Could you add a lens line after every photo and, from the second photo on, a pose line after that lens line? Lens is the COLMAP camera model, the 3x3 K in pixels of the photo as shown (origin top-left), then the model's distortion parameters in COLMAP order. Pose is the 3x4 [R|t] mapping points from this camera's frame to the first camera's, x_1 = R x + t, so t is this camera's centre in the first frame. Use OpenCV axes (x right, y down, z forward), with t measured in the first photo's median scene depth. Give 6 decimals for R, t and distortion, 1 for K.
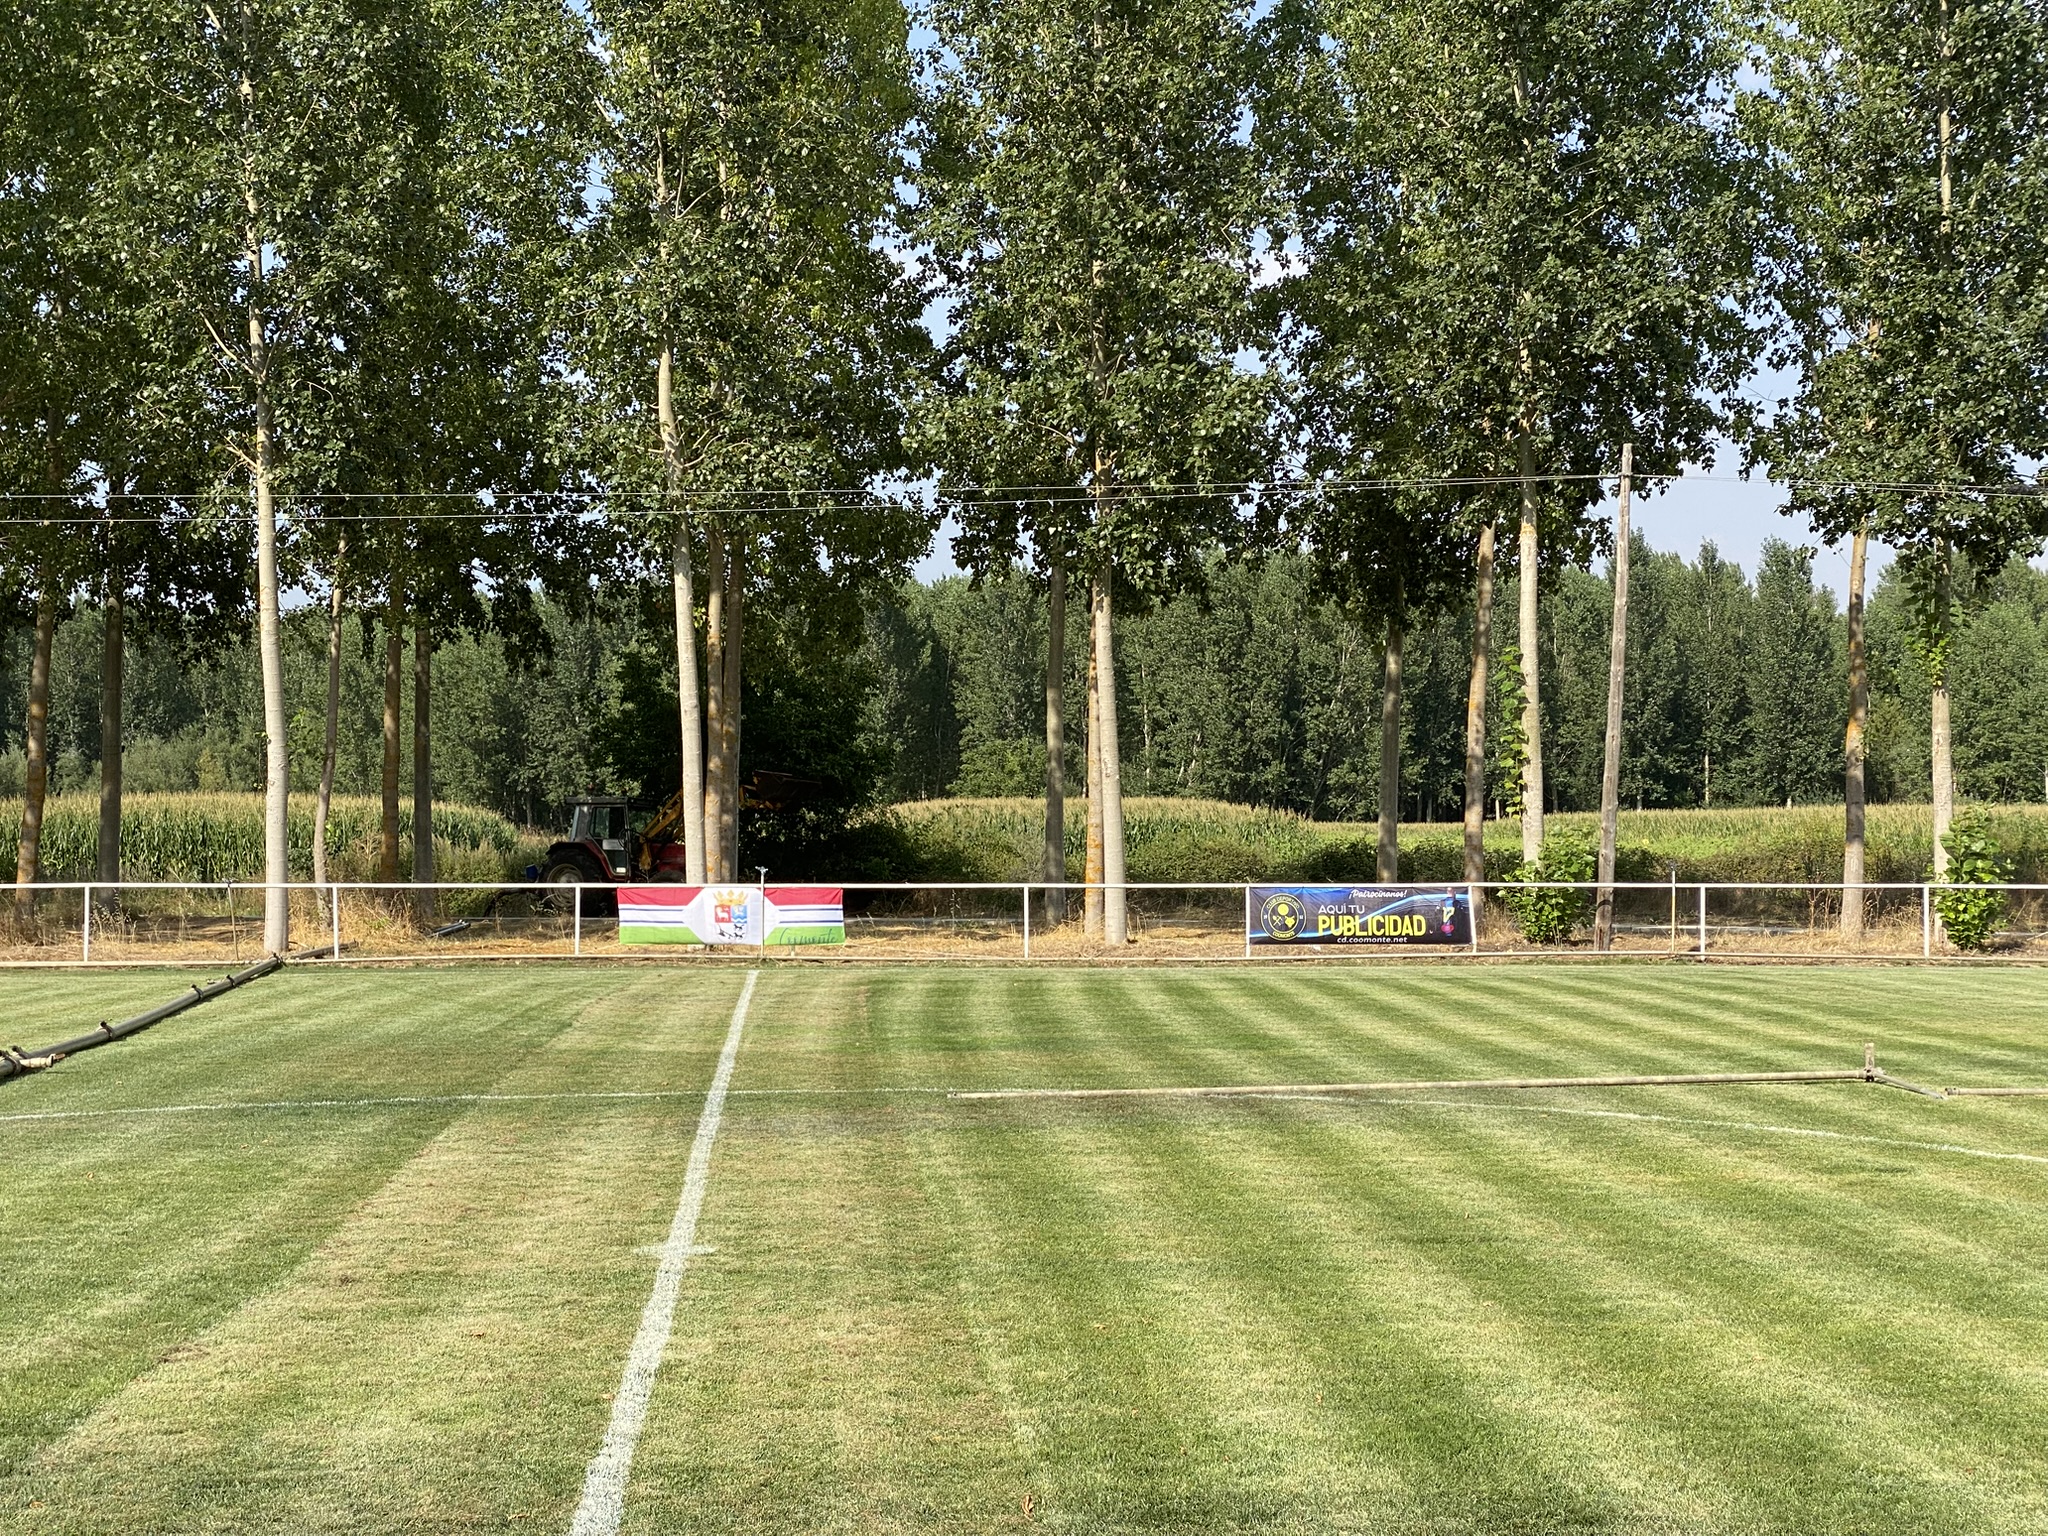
lens RADIAL K [[3060.2, 0, 1019.2], [0, 3060.2, 778.6], [0, 0, 1]] dist [0.052494, 0.000000]
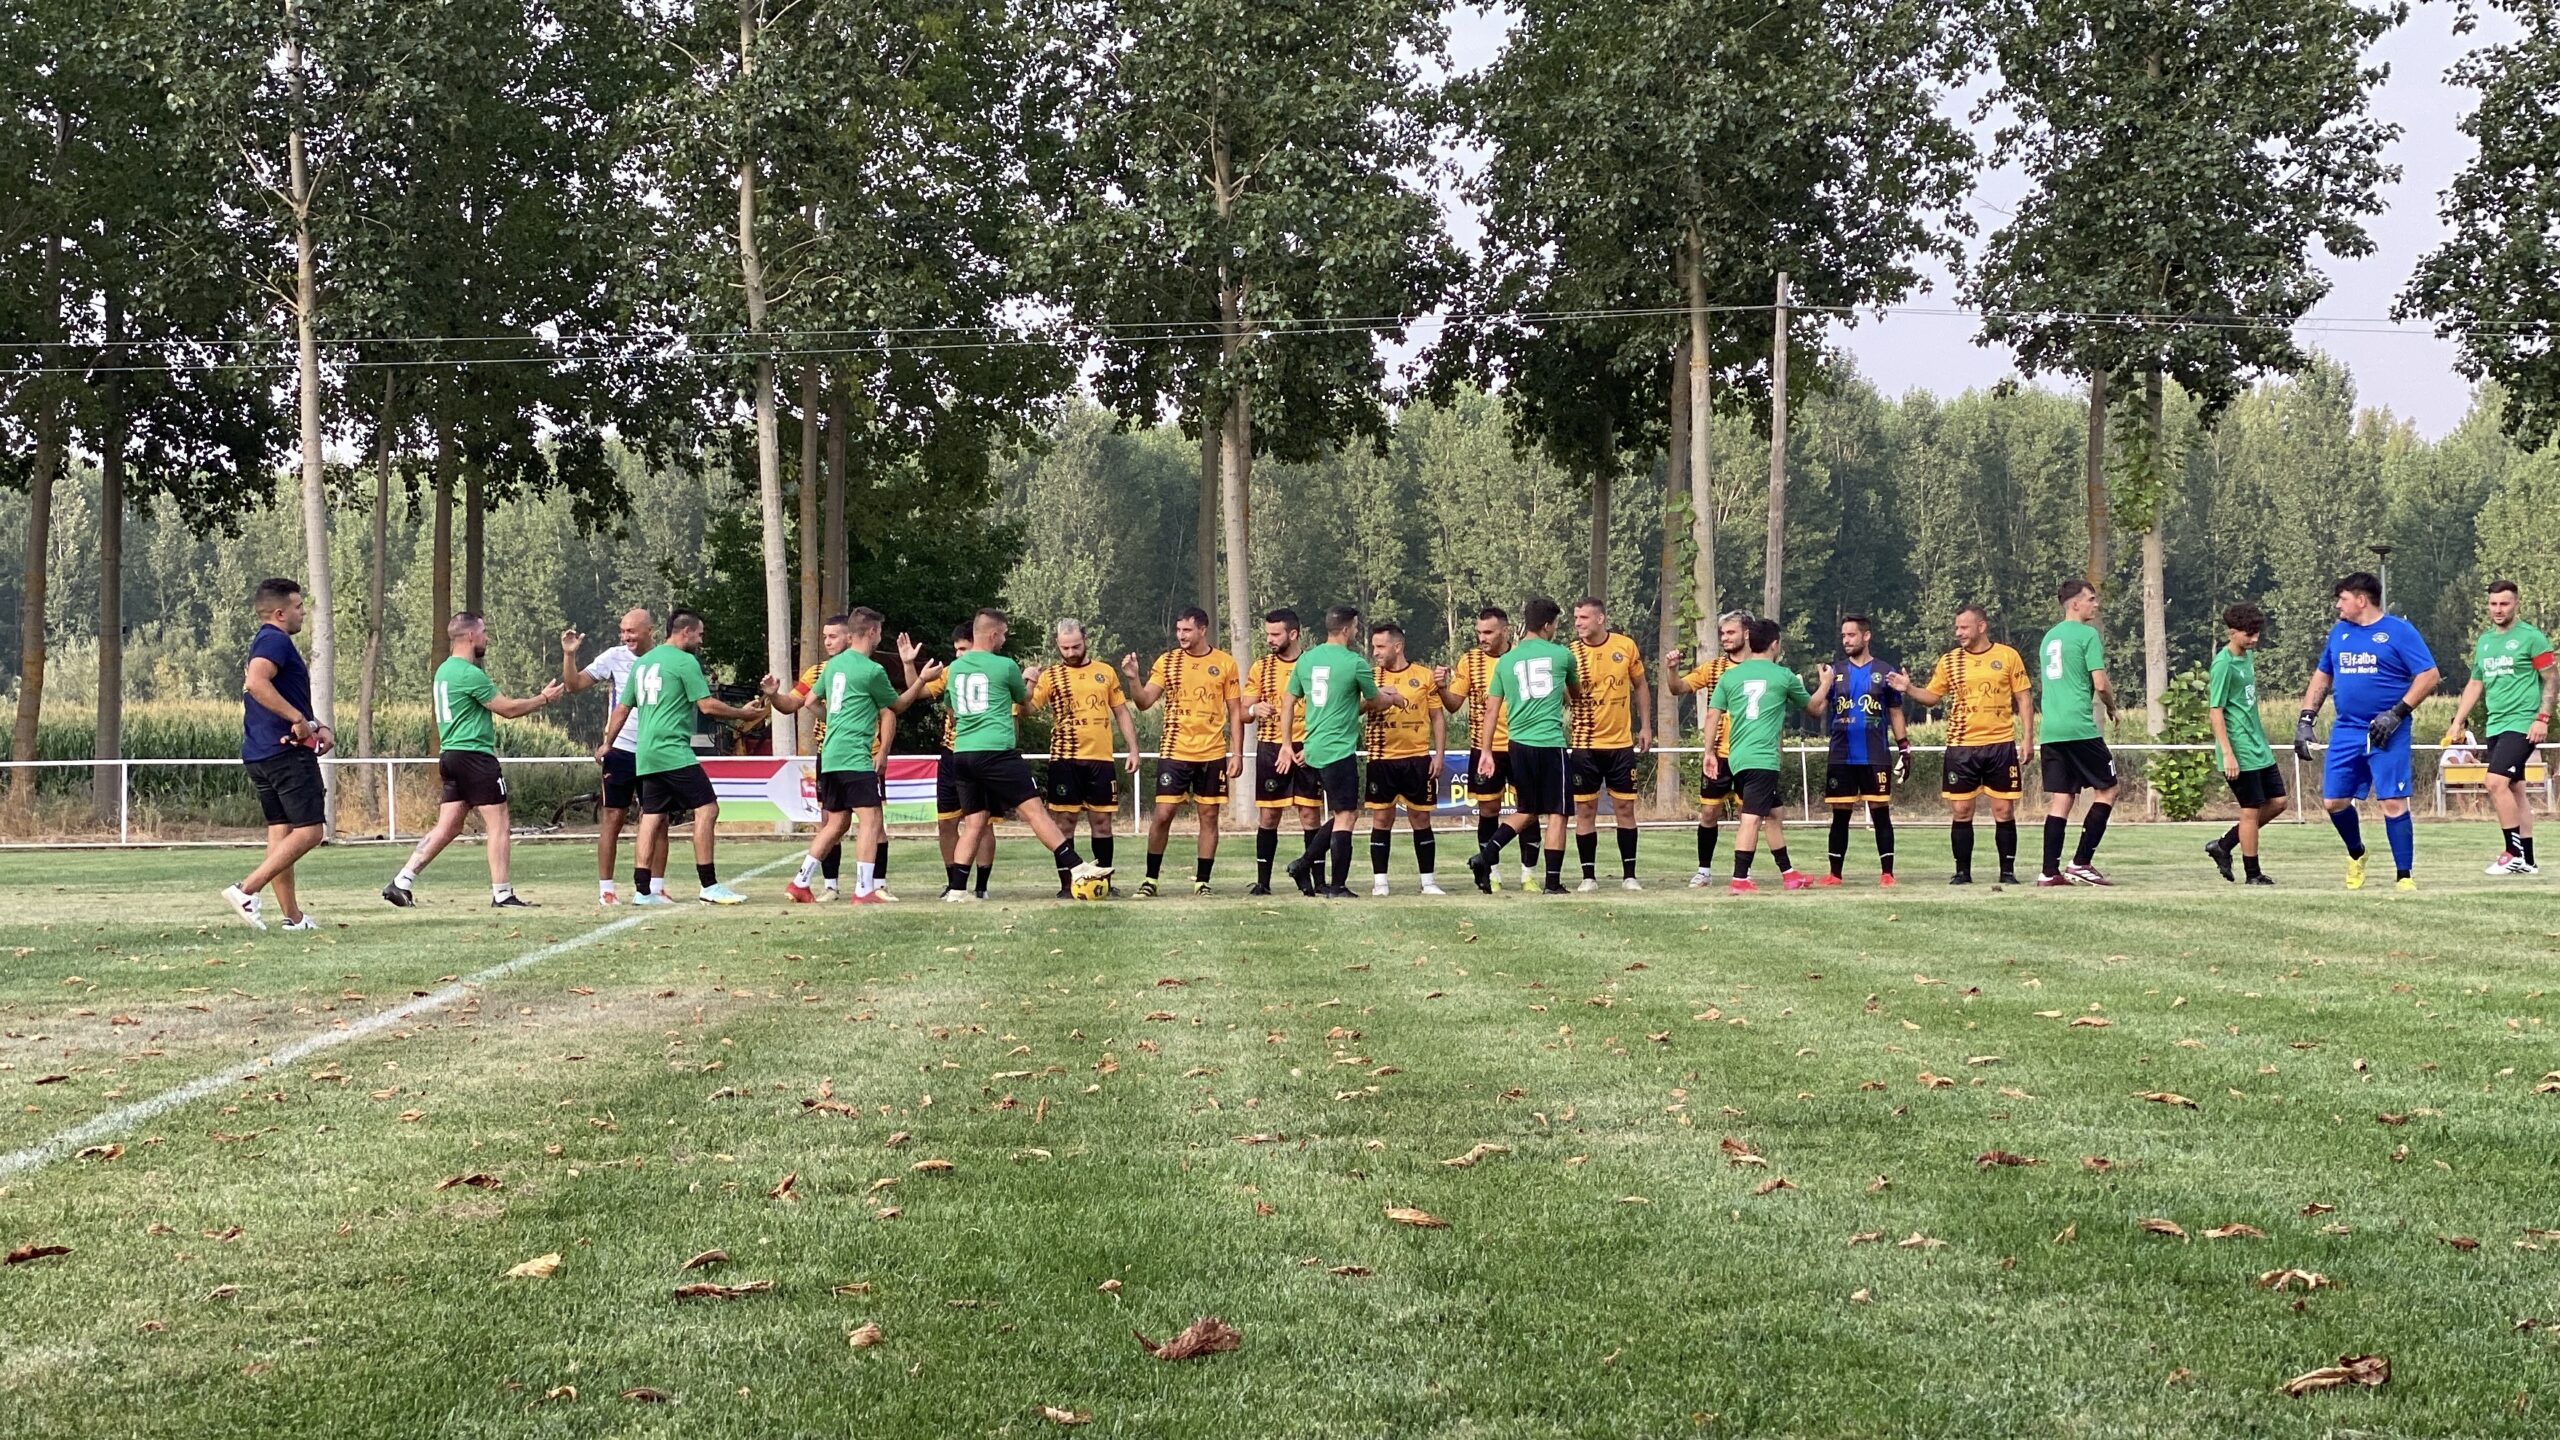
lens RADIAL K [[4773.0, 0, 1284.0], [0, 4773.0, 712.3], [0, 0, 1]] dist [0.052169, 0.000000]
pose [[0.999809, -0.008055, -0.017804, 0.053870], [0.008045, 0.999967, -0.000665, 0.017284], [0.017809, 0.000522, 0.999841, -0.330179]]
